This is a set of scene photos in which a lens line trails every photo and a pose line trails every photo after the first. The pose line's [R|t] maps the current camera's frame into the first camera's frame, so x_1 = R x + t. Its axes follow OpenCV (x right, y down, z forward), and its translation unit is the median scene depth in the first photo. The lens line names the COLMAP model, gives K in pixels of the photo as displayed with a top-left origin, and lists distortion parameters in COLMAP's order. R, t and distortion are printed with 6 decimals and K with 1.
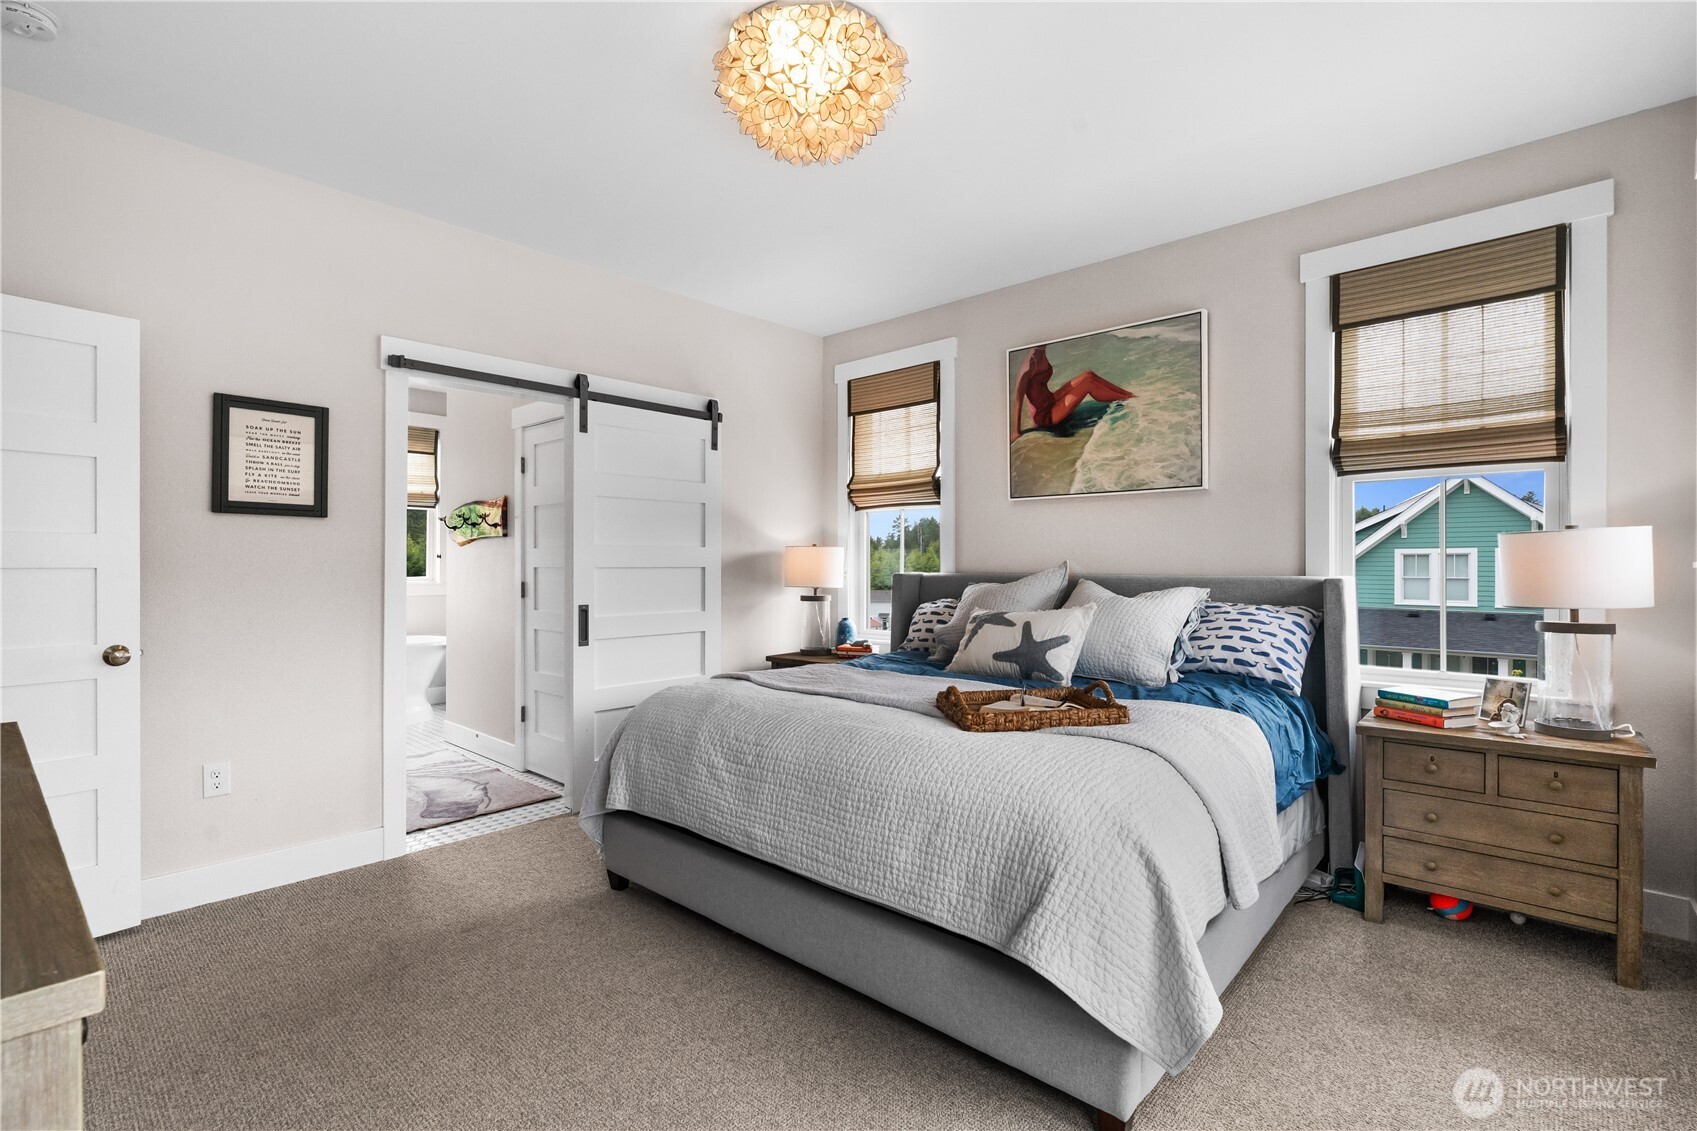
lens RADIAL K [[768.1, 0, 836.4], [0, 768.1, 571.1], [0, 0, 1]] dist [0.000040, -0.000251]
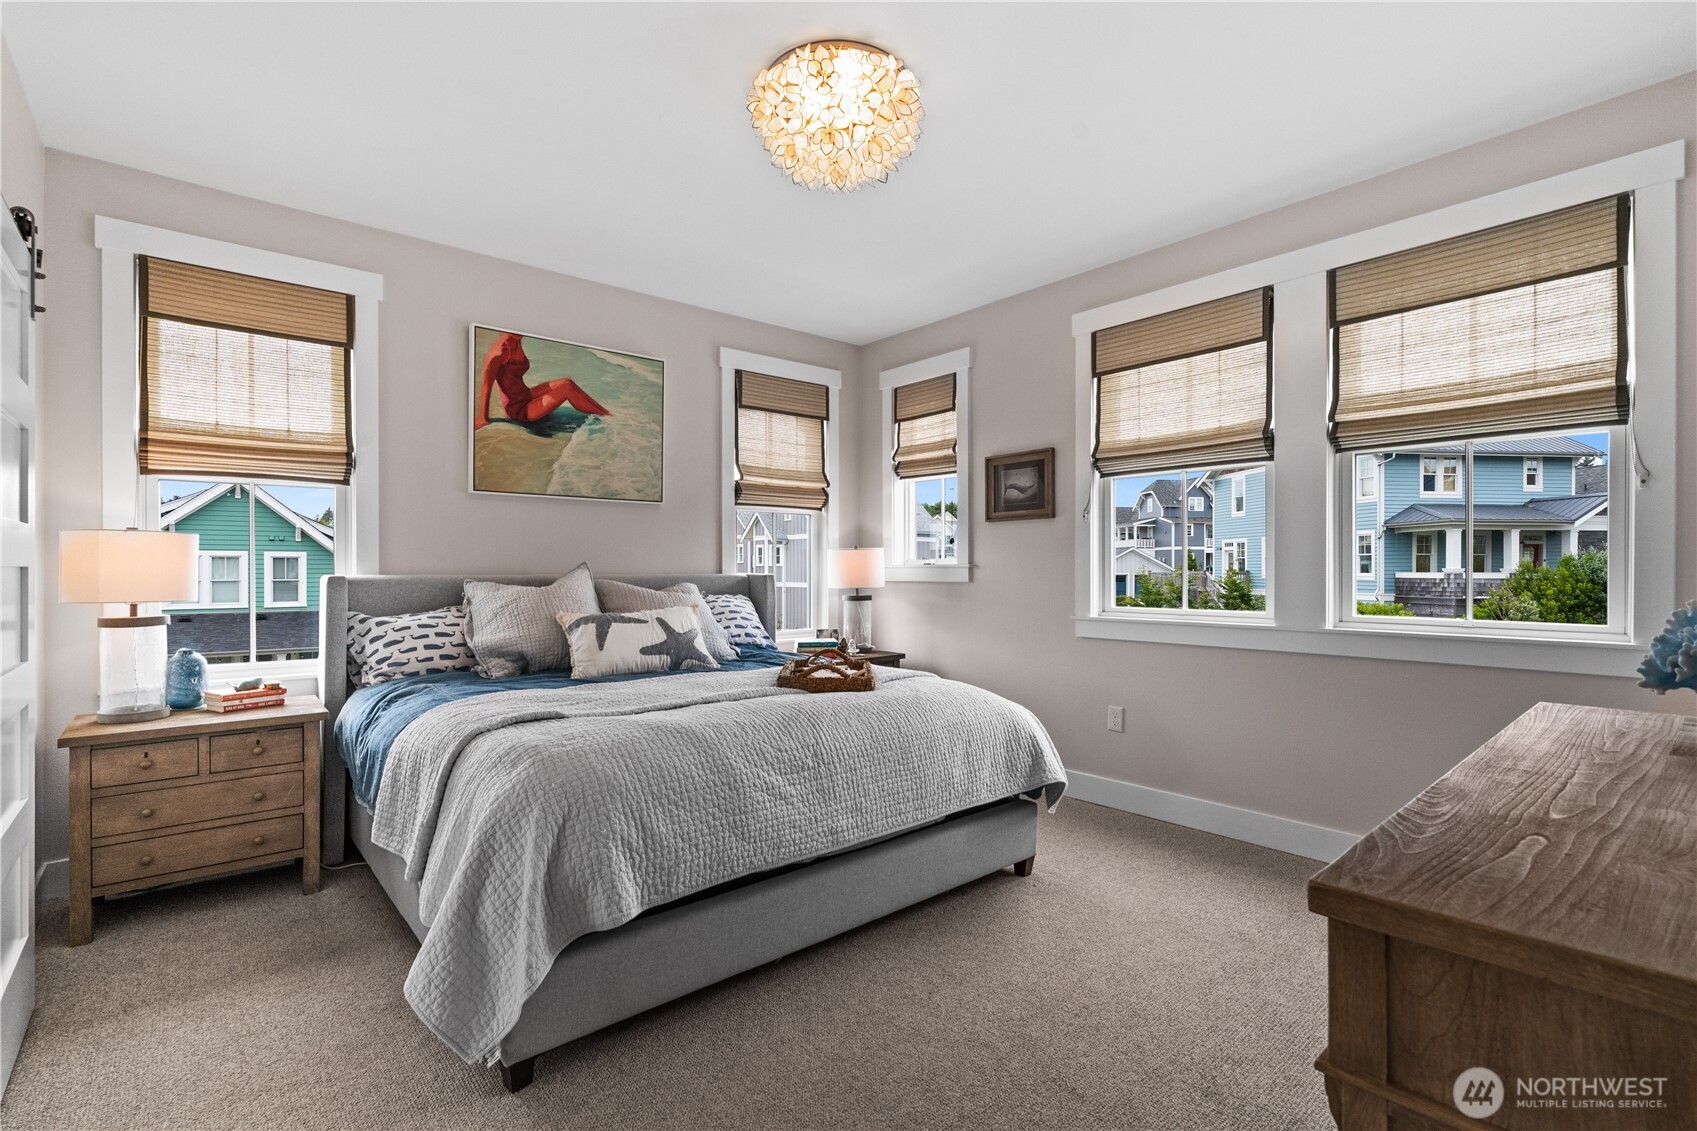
lens RADIAL K [[768.1, 0, 836.4], [0, 768.1, 571.1], [0, 0, 1]] dist [0.000040, -0.000251]
pose [[0.145765, -0.003927, 0.989311, -0.646735], [0.007474, 0.999968, 0.002868, -0.000652], [-0.989291, 0.006976, 0.145790, 0.494371]]
